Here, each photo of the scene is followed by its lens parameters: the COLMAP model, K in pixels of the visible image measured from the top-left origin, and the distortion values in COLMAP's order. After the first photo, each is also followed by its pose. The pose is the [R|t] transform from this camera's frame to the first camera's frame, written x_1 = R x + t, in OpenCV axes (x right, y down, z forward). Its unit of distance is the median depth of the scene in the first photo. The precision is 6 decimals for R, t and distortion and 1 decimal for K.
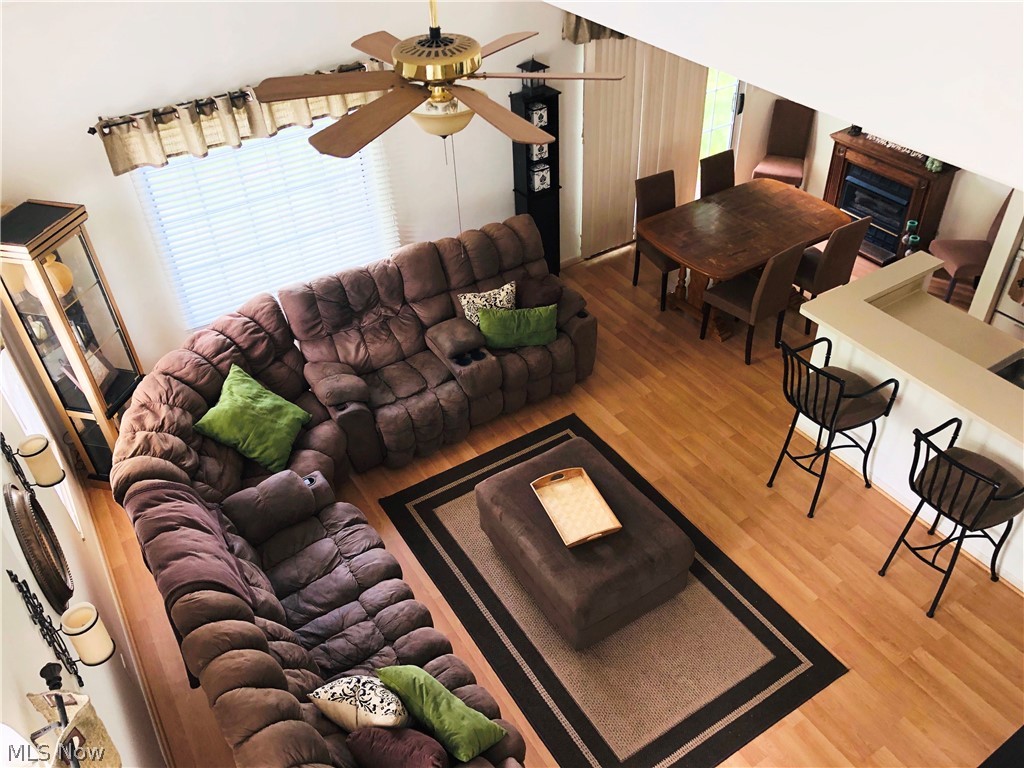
lens RADIAL K [[835.4, 0, 519.1], [0, 835.4, 381.1], [0, 0, 1]] dist [0.040740, -0.010589]
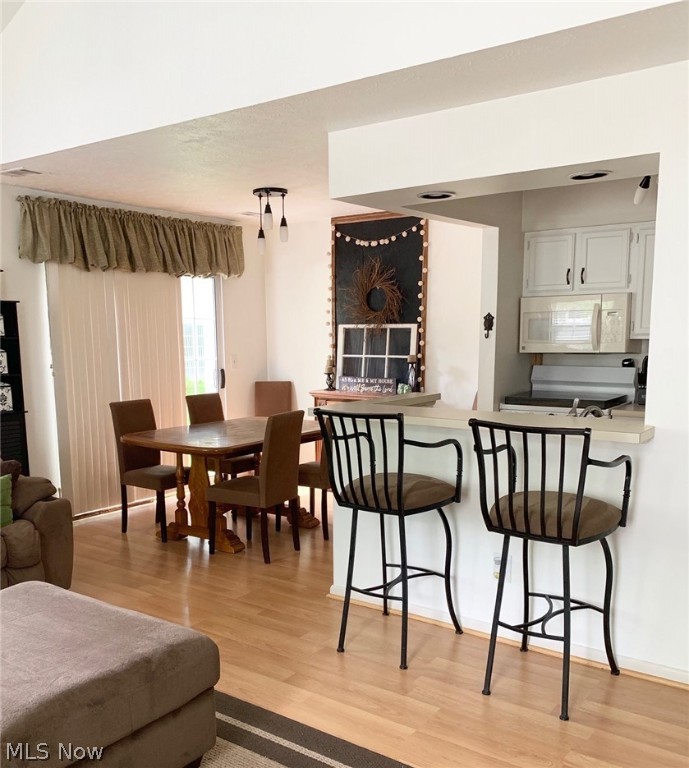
lens RADIAL K [[759.8, 0, 312.8], [0, 759.8, 459.2], [0, 0, 1]] dist [0.136965, -0.327371]
pose [[0.940197, -0.028113, 0.339470, 0.065511], [0.192905, 0.865321, -0.462610, 0.270788], [-0.280745, 0.500430, 0.818995, 0.340290]]
